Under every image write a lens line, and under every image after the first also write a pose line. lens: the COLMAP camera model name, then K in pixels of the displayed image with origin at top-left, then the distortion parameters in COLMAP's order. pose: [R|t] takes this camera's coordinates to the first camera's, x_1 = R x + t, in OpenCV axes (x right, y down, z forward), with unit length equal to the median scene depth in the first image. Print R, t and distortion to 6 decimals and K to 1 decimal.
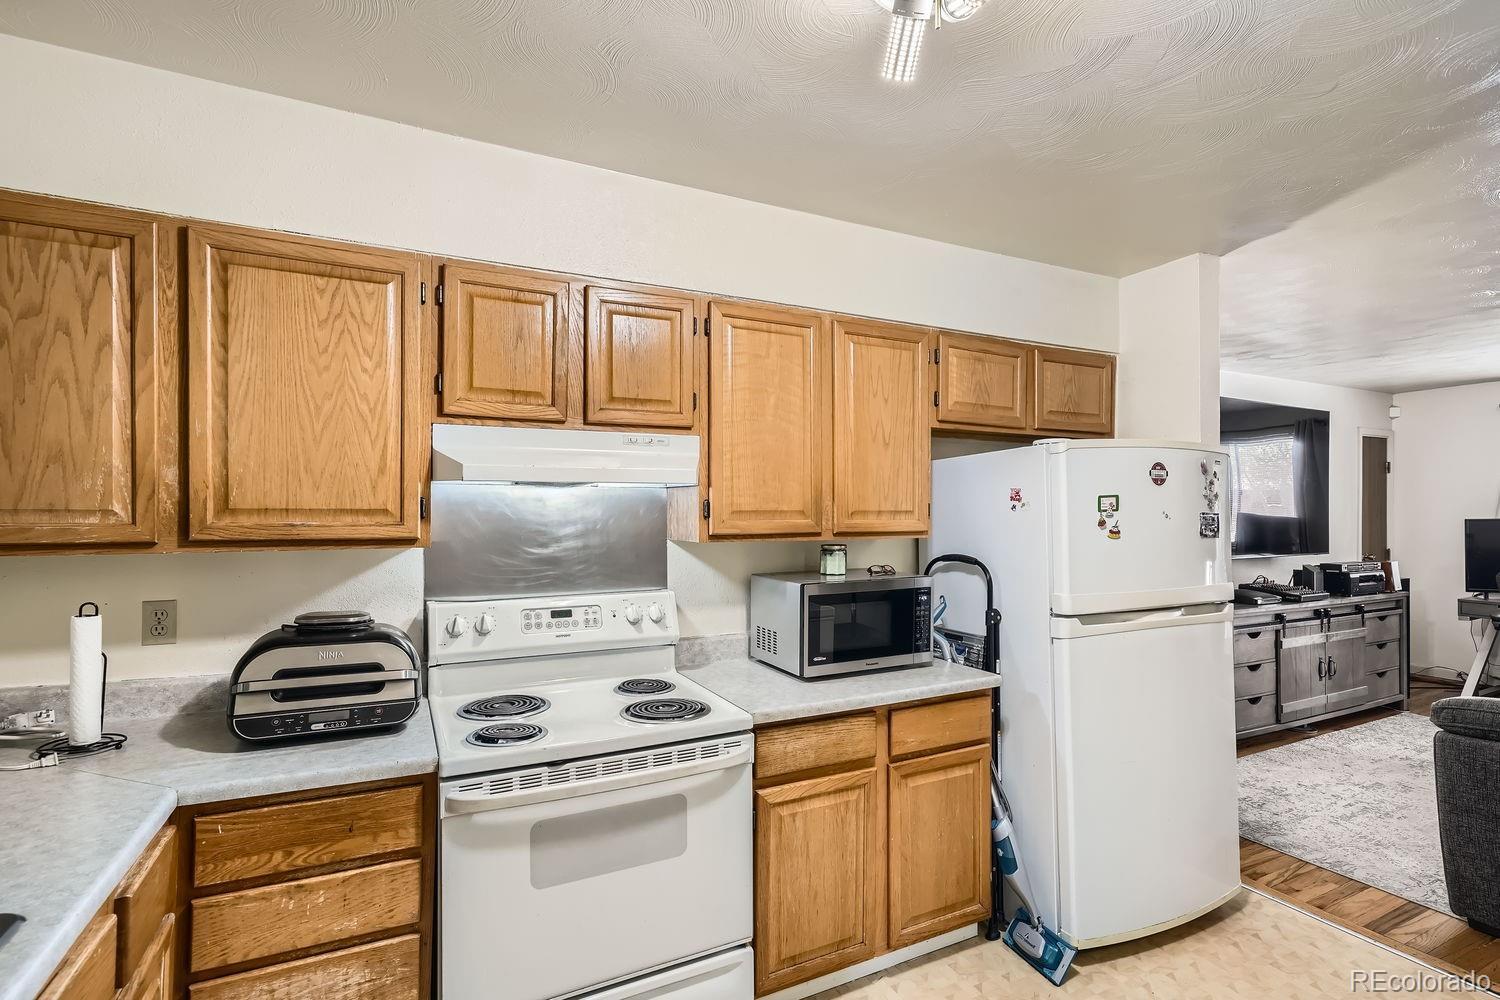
lens RADIAL K [[700.7, 0, 748.6], [0, 700.7, 514.3], [0, 0, 1]] dist [-0.003095, -0.000106]
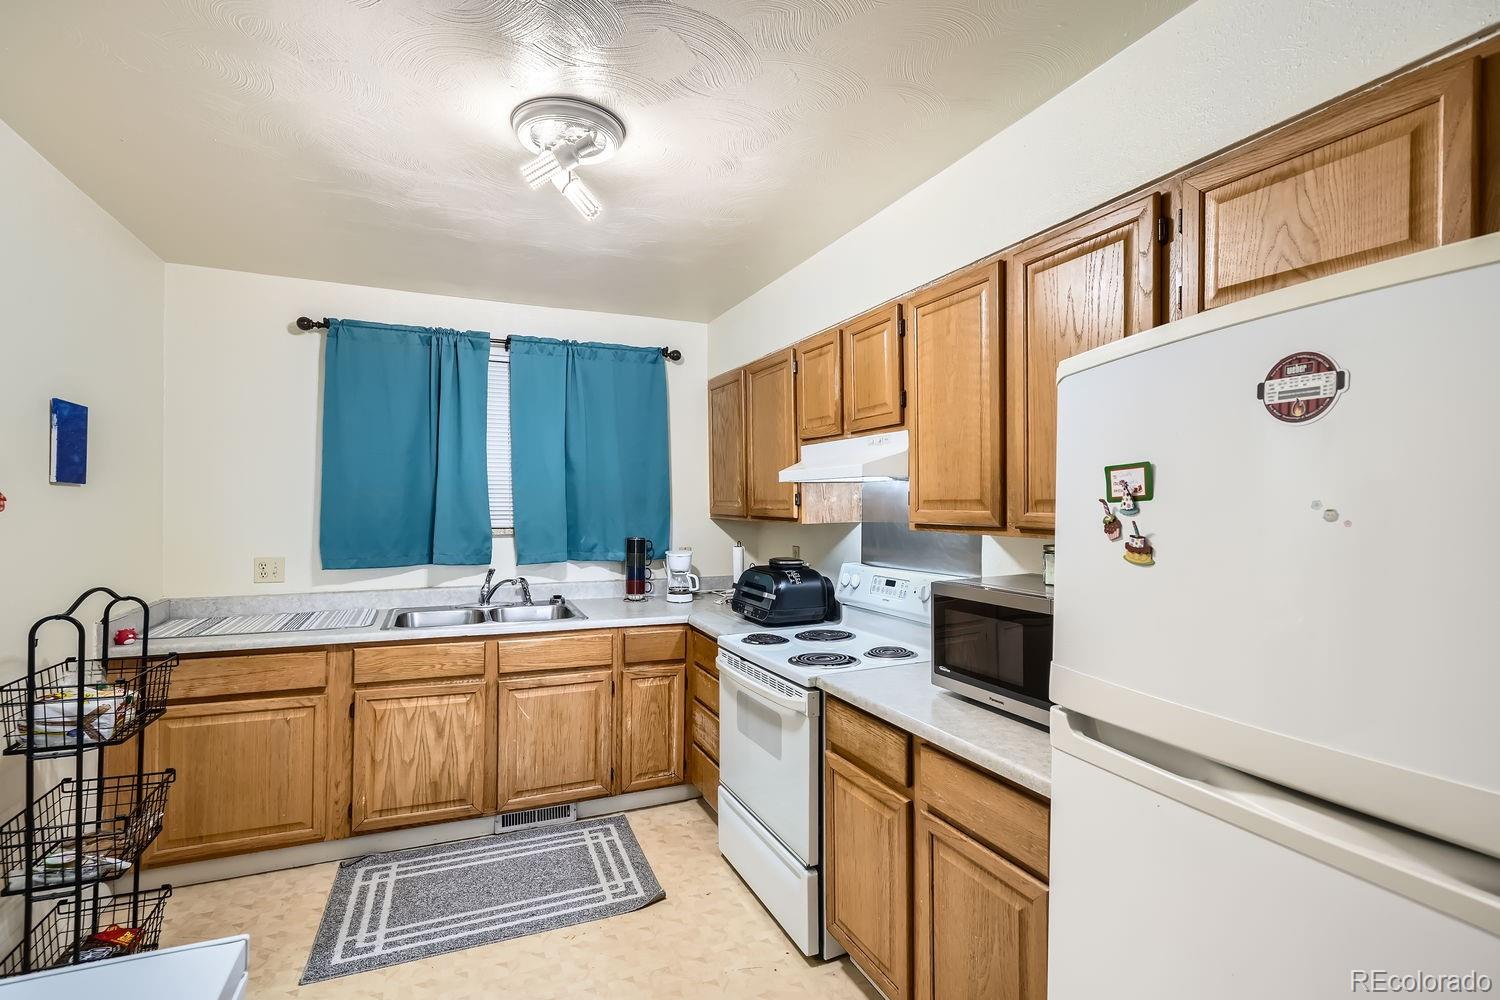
lens RADIAL K [[713.8, 0, 750.0], [0, 713.8, 500.0], [0, 0, 1]] dist [0.000652, 0.000179]
pose [[-0.056053, -0.001367, -0.998427, 0.984148], [0.004663, 0.999988, -0.001631, -0.005051], [0.998417, -0.004747, -0.056046, 0.793791]]
